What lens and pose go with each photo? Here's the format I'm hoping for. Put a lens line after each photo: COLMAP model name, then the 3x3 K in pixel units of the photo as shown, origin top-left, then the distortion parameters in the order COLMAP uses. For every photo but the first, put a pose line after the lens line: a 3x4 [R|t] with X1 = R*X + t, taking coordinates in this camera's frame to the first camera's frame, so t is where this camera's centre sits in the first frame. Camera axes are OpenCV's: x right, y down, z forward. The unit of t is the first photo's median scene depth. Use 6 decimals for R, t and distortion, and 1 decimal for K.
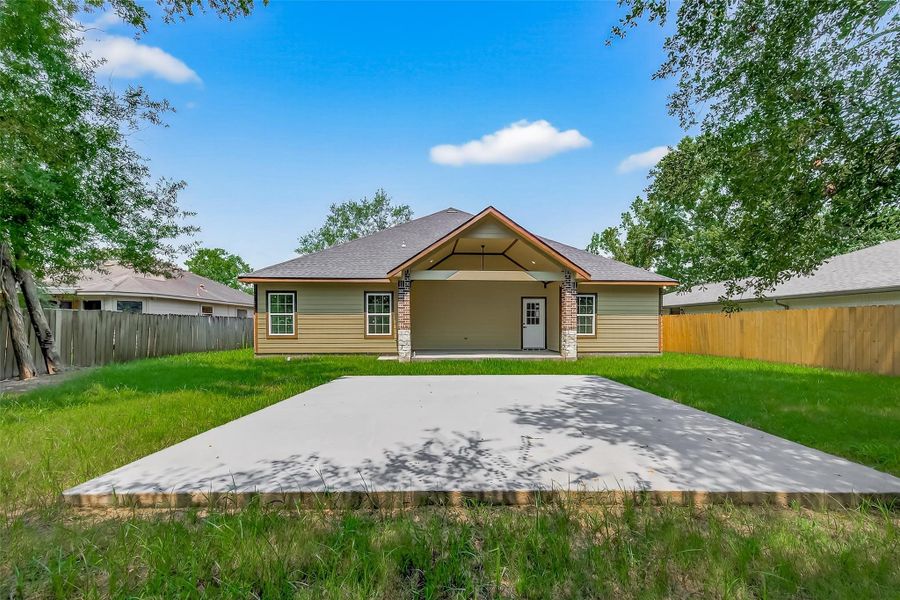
lens RADIAL K [[353.3, 0, 448.8], [0, 353.3, 329.5], [0, 0, 1]] dist [-0.000430, -0.000034]
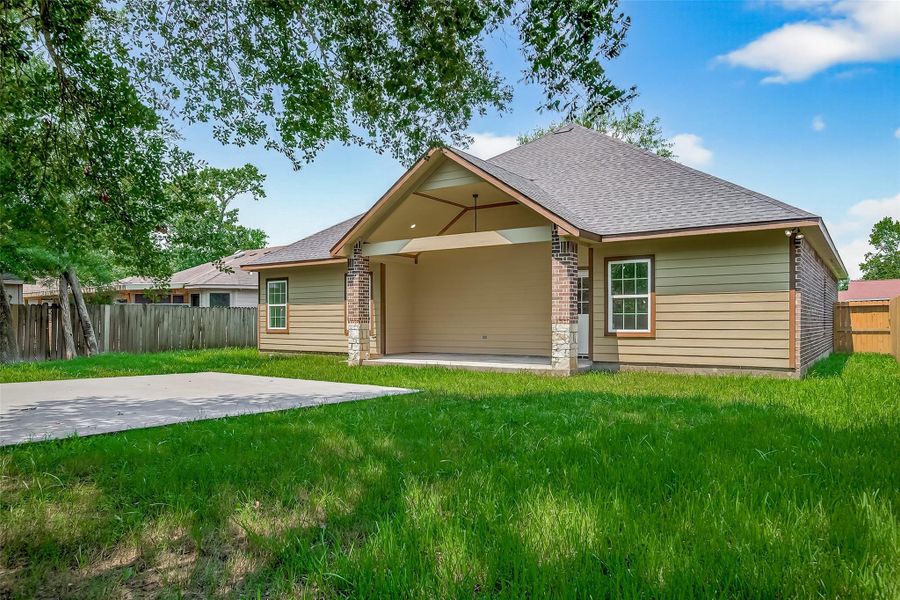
lens RADIAL K [[611.0, 0, 440.0], [0, 611.0, 310.2], [0, 0, 1]] dist [0.036156, 0.001013]
pose [[0.786515, -0.012656, -0.617442, 0.760802], [-0.005823, 0.999594, -0.027907, 0.009862], [0.617544, 0.025544, 0.786121, 0.066024]]
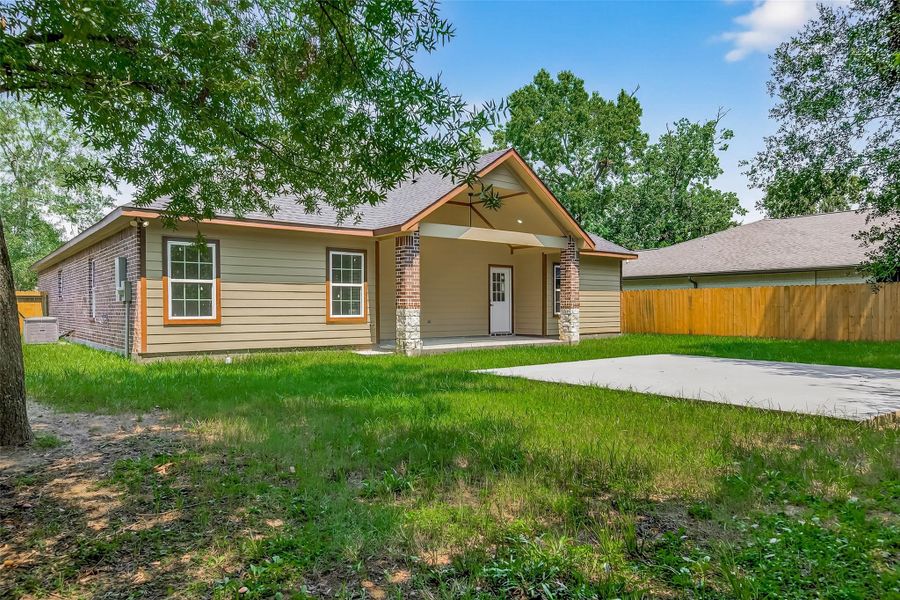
lens RADIAL K [[620.5, 0, 450.9], [0, 620.5, 310.5], [0, 0, 1]] dist [-0.007795, -0.003692]
pose [[0.806162, -0.006436, 0.591659, -0.711858], [0.009861, 0.999948, -0.002559, 0.008737], [-0.591612, 0.007897, 0.806184, -0.017139]]
